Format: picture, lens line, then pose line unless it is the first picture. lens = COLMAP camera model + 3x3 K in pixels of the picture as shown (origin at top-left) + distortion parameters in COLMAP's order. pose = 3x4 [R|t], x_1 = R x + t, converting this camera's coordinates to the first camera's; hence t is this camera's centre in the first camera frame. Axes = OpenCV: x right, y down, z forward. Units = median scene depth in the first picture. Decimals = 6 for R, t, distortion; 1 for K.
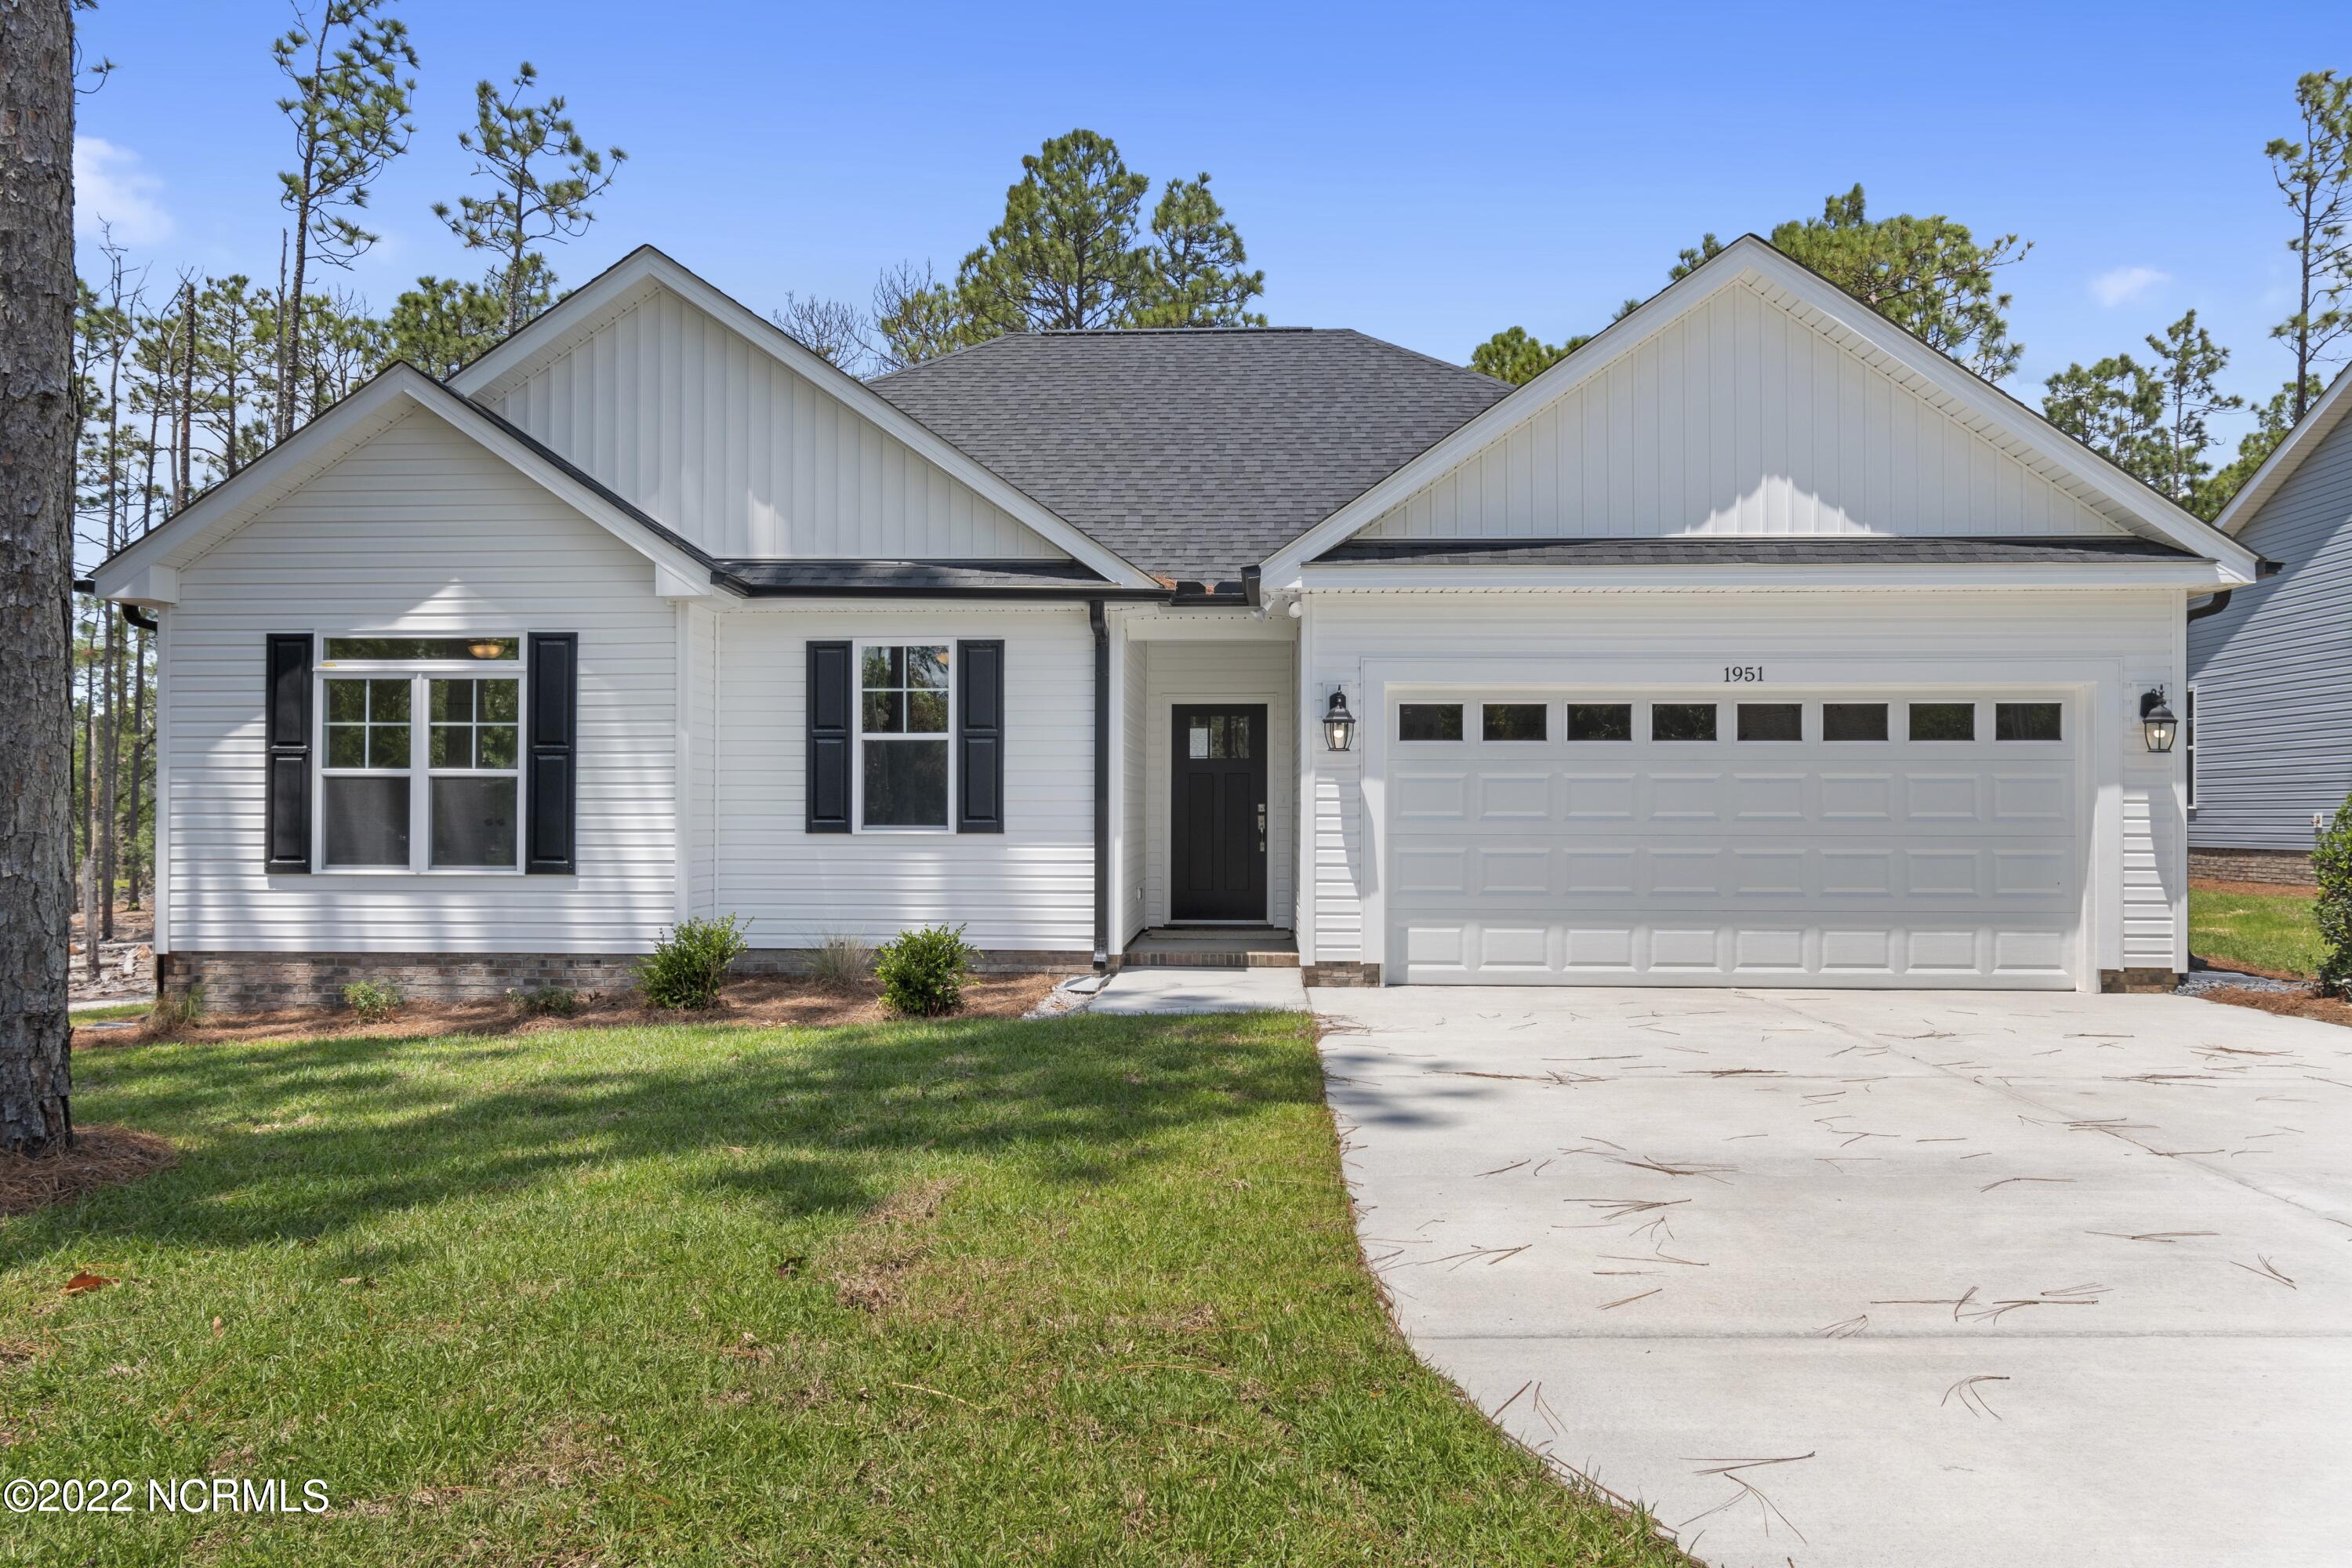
lens RADIAL K [[1612.8, 0, 1186.4], [0, 1612.8, 803.3], [0, 0, 1]] dist [0.018031, -0.010521]
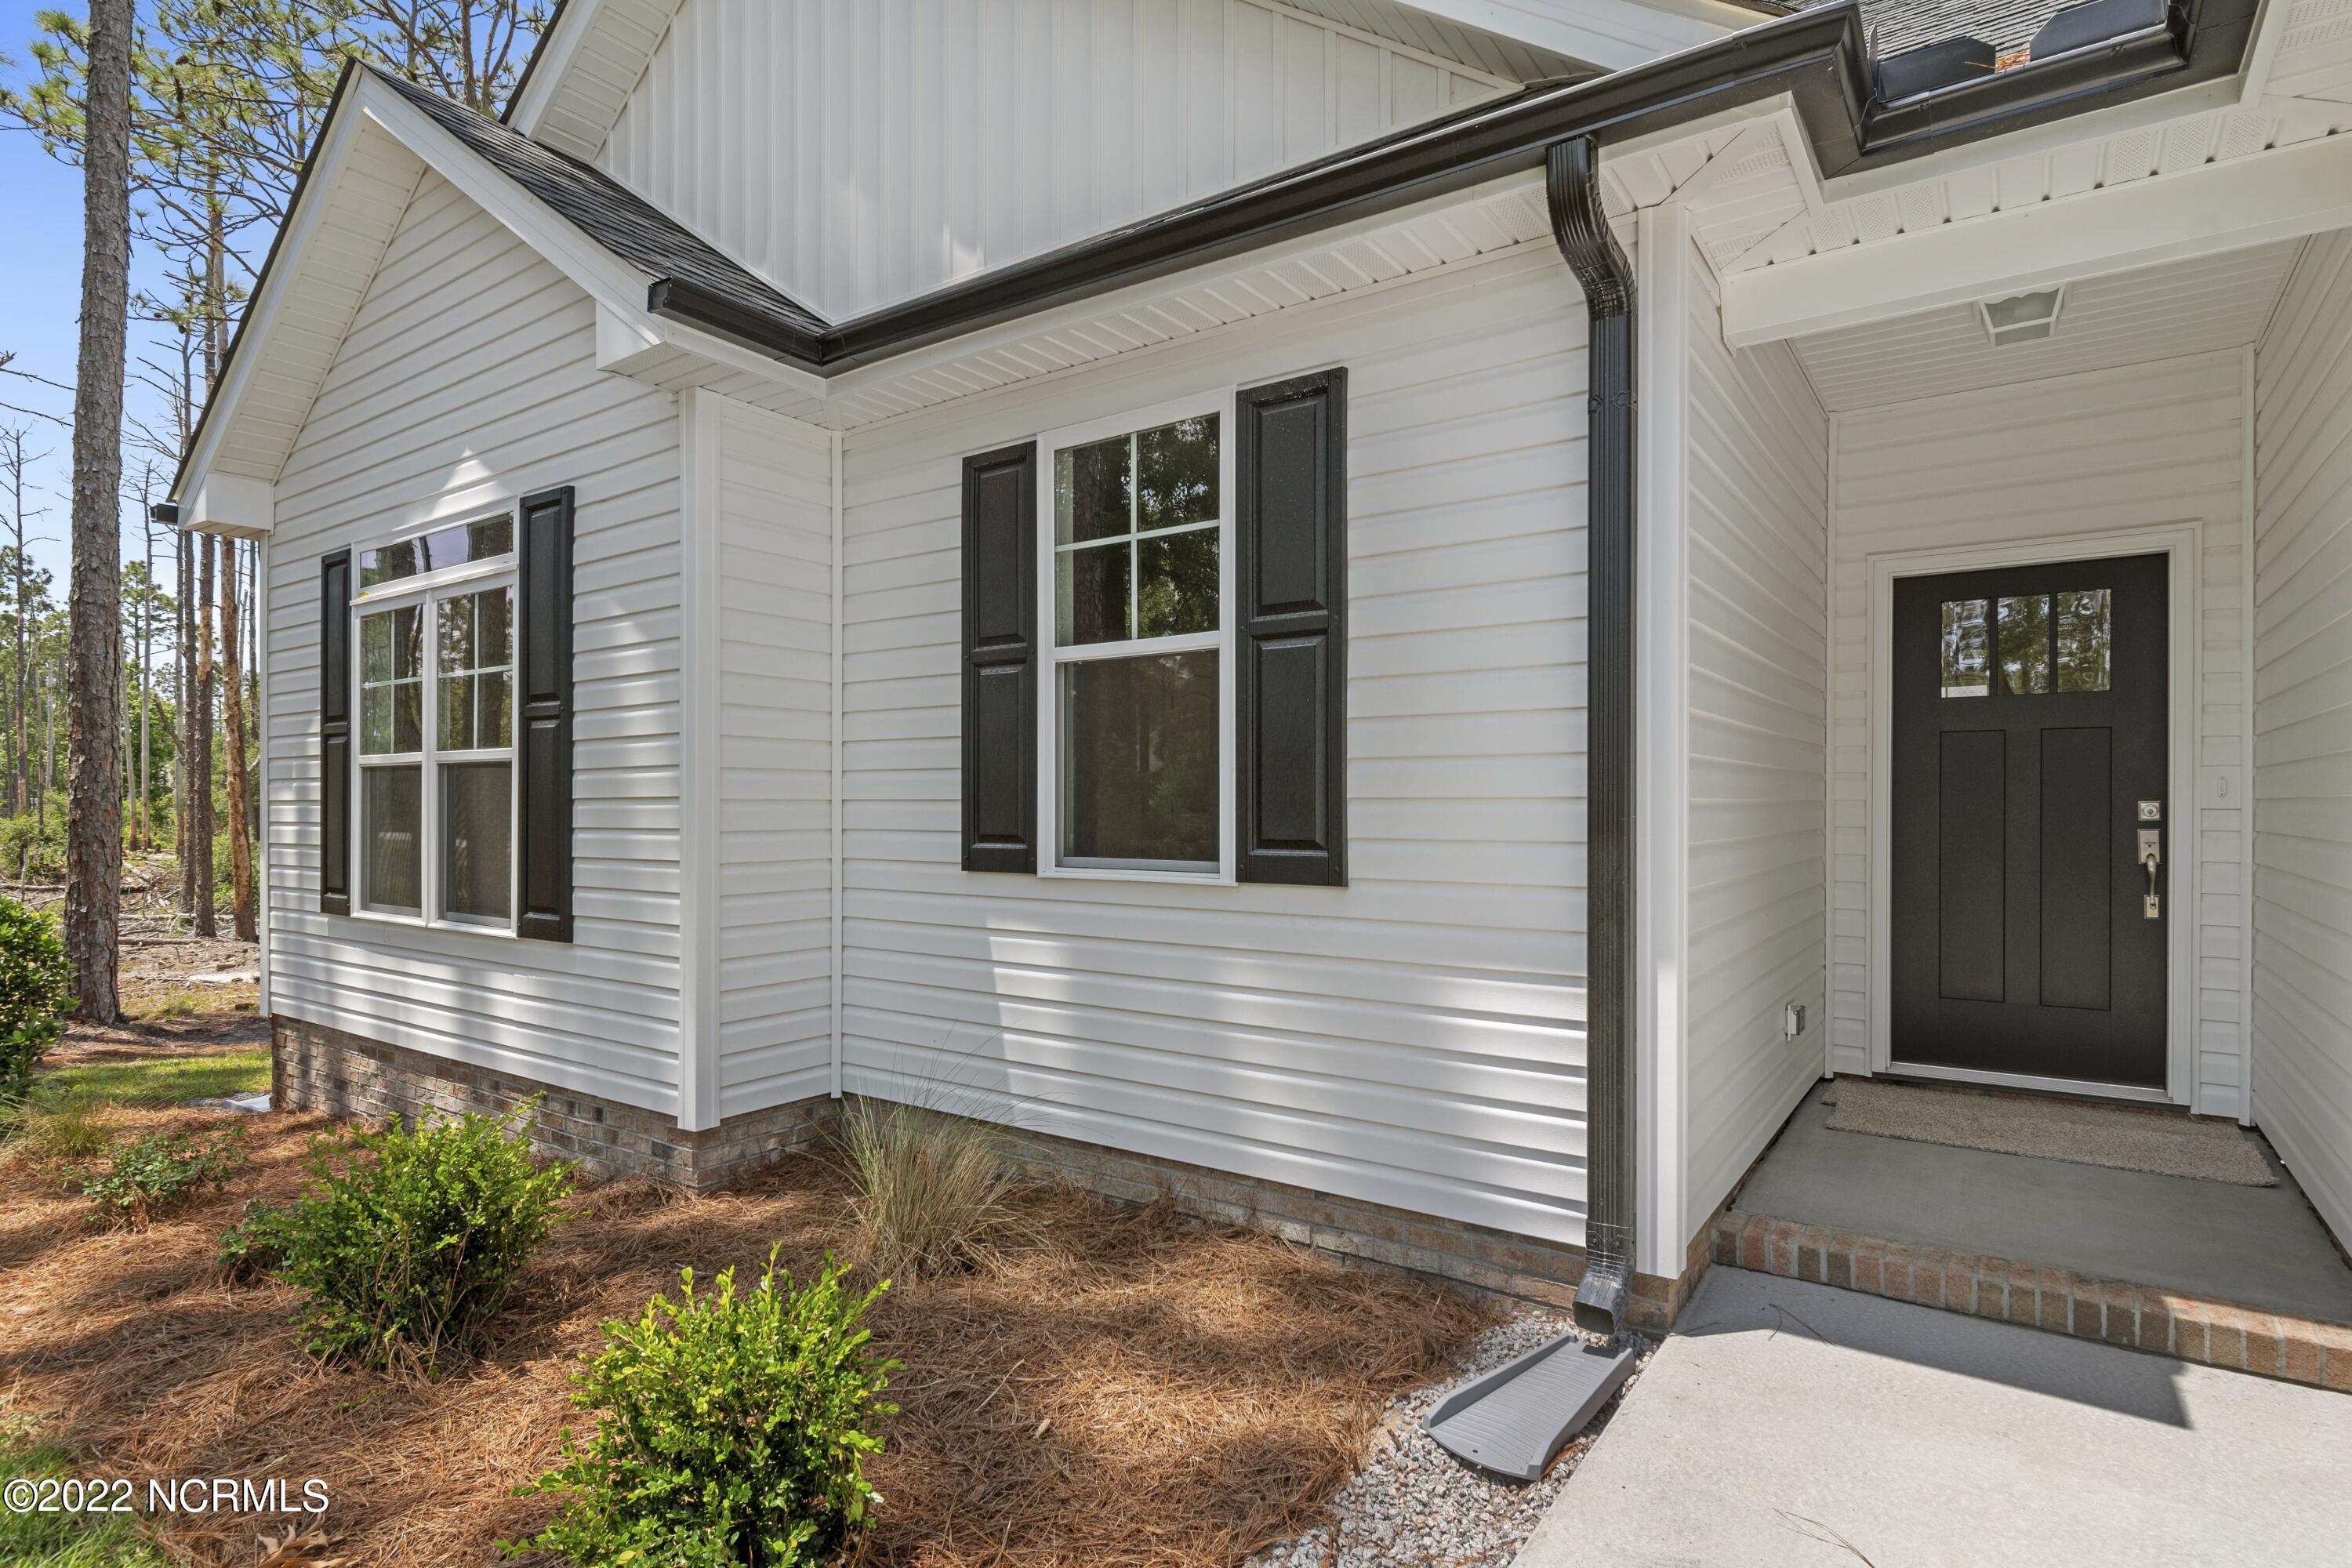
lens RADIAL K [[1226.7, 0, 1188.9], [0, 1226.7, 798.6], [0, 0, 1]] dist [0.000971, 0.000549]
pose [[0.849110, -0.004103, -0.528201, 0.005792], [0.006771, 0.999972, 0.003118, -0.003126], [0.528173, -0.006224, 0.849114, 0.738717]]
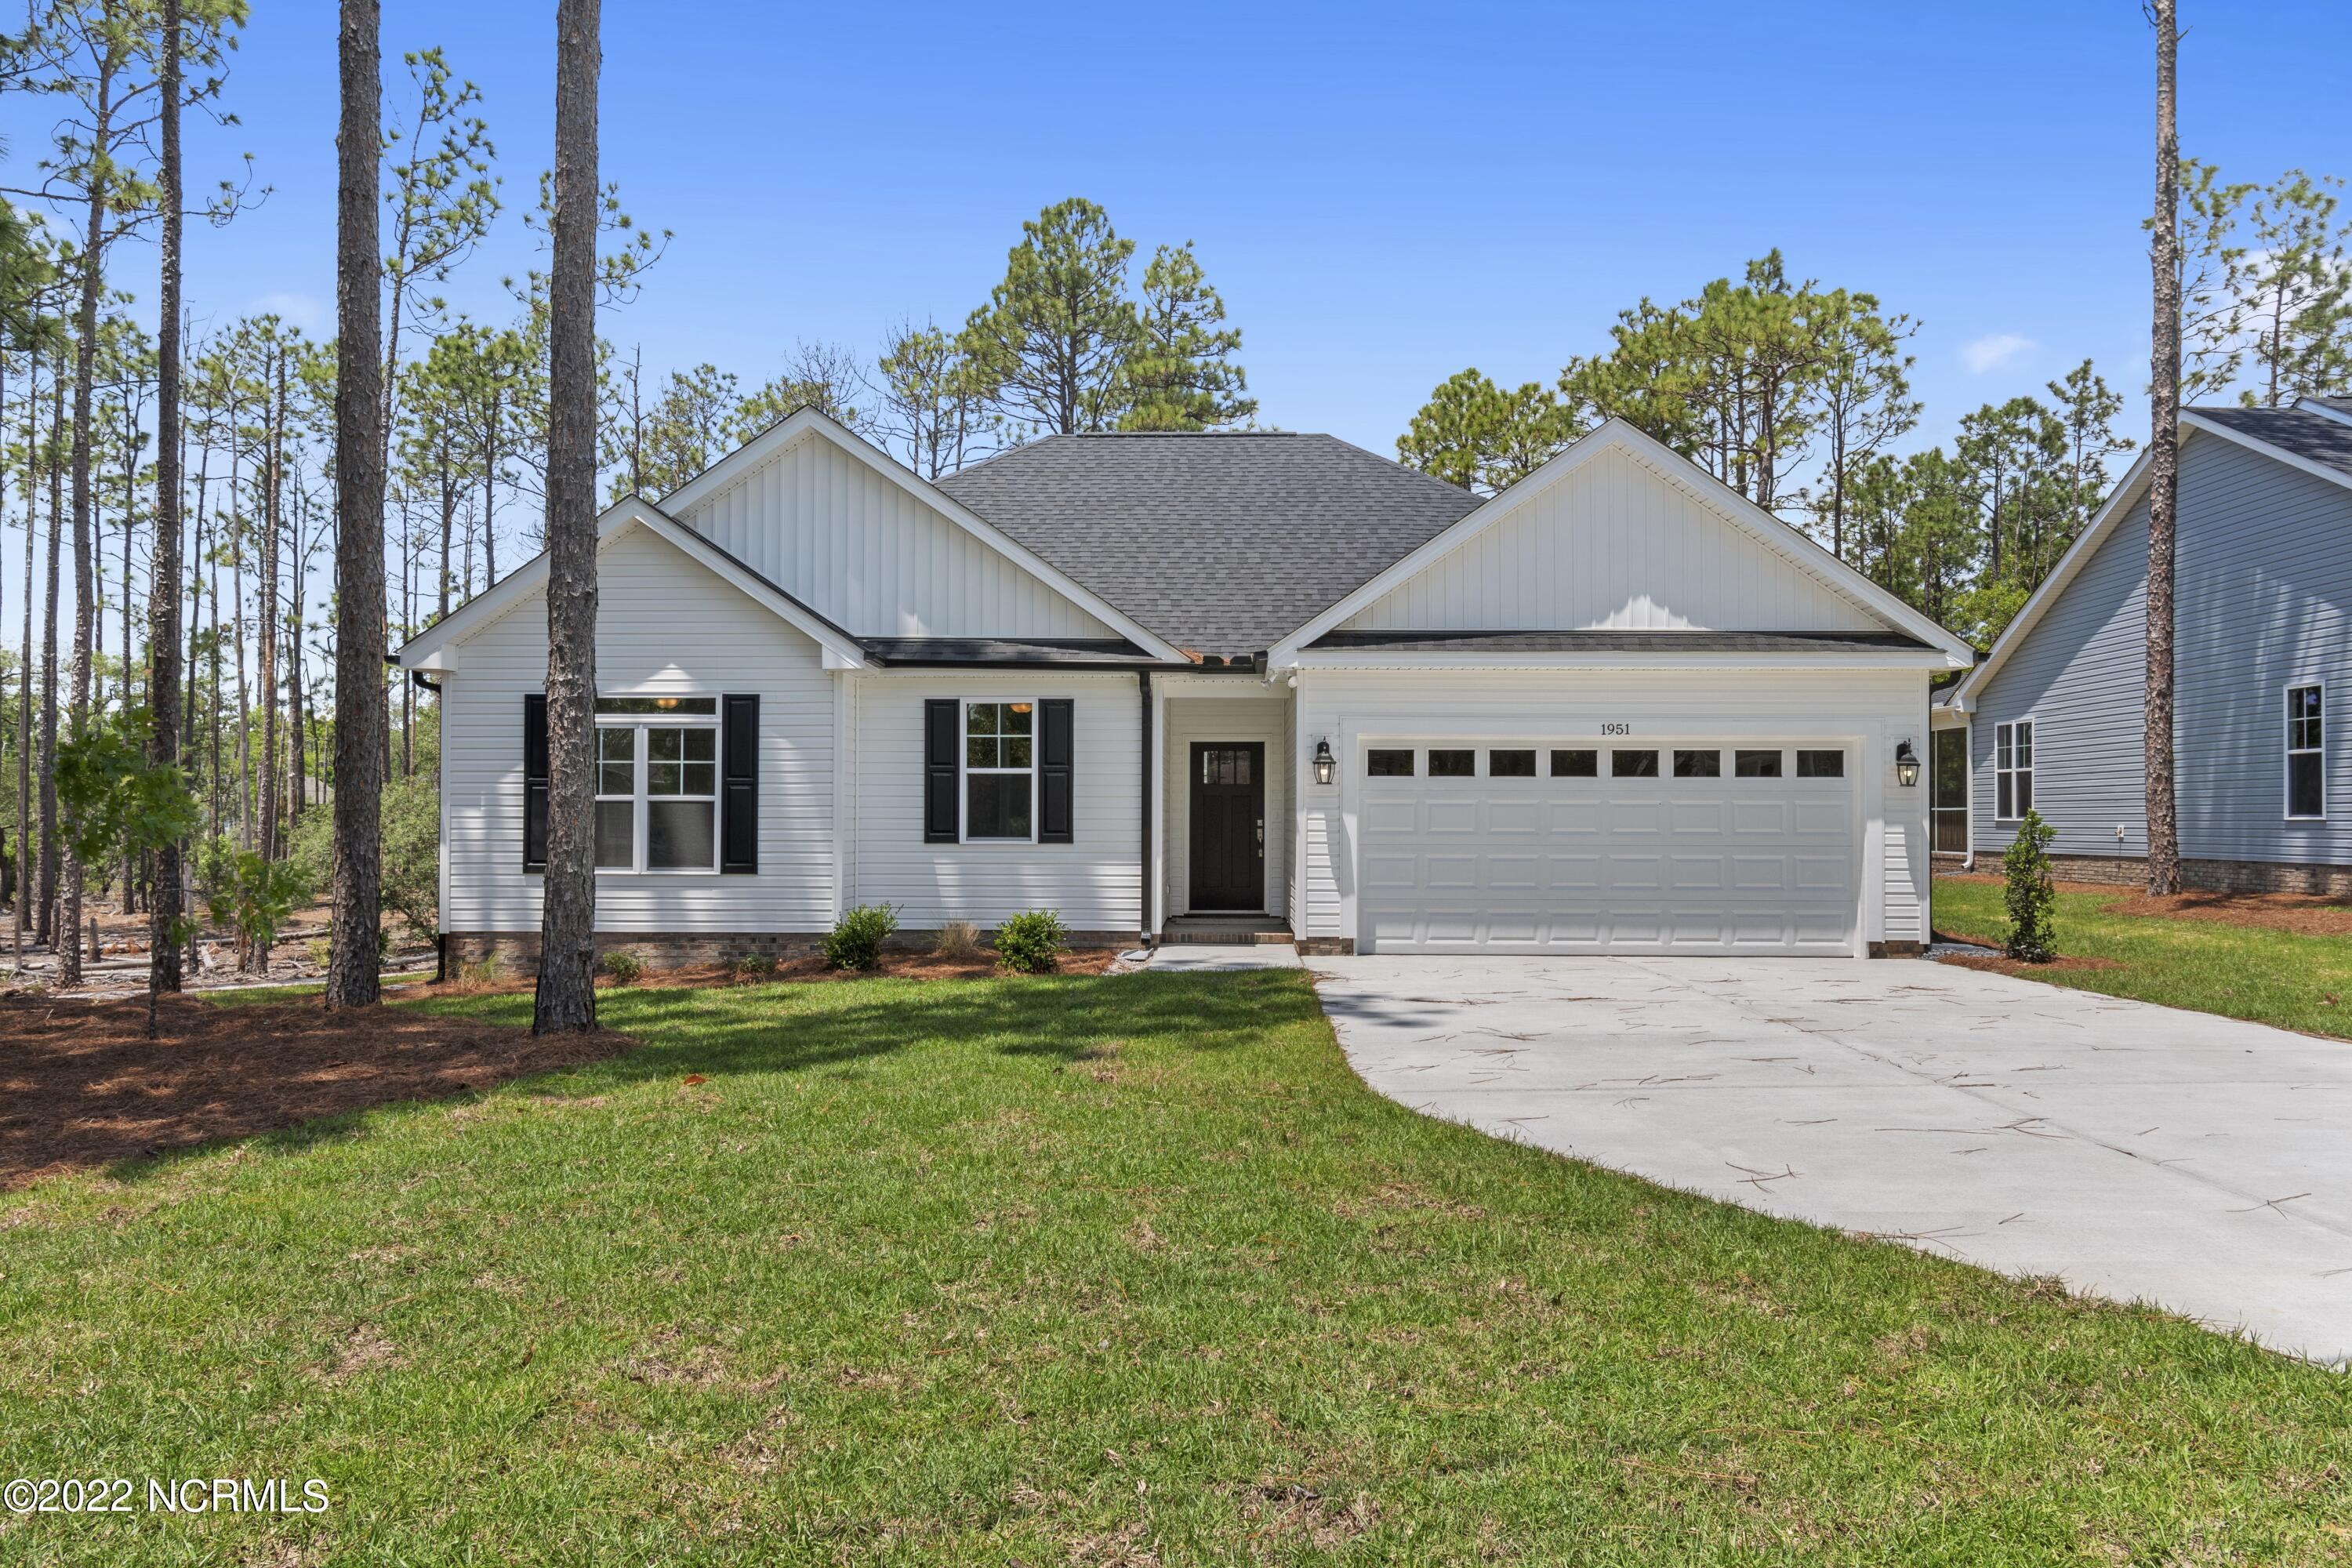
lens RADIAL K [[1612.8, 0, 1185.4], [0, 1612.8, 792.6], [0, 0, 1]] dist [0.018031, -0.010521]
pose [[0.999790, 0.000754, 0.020496, -0.047411], [-0.000564, 0.999957, -0.009232, -0.011192], [-0.020502, 0.009218, 0.999747, -0.340434]]
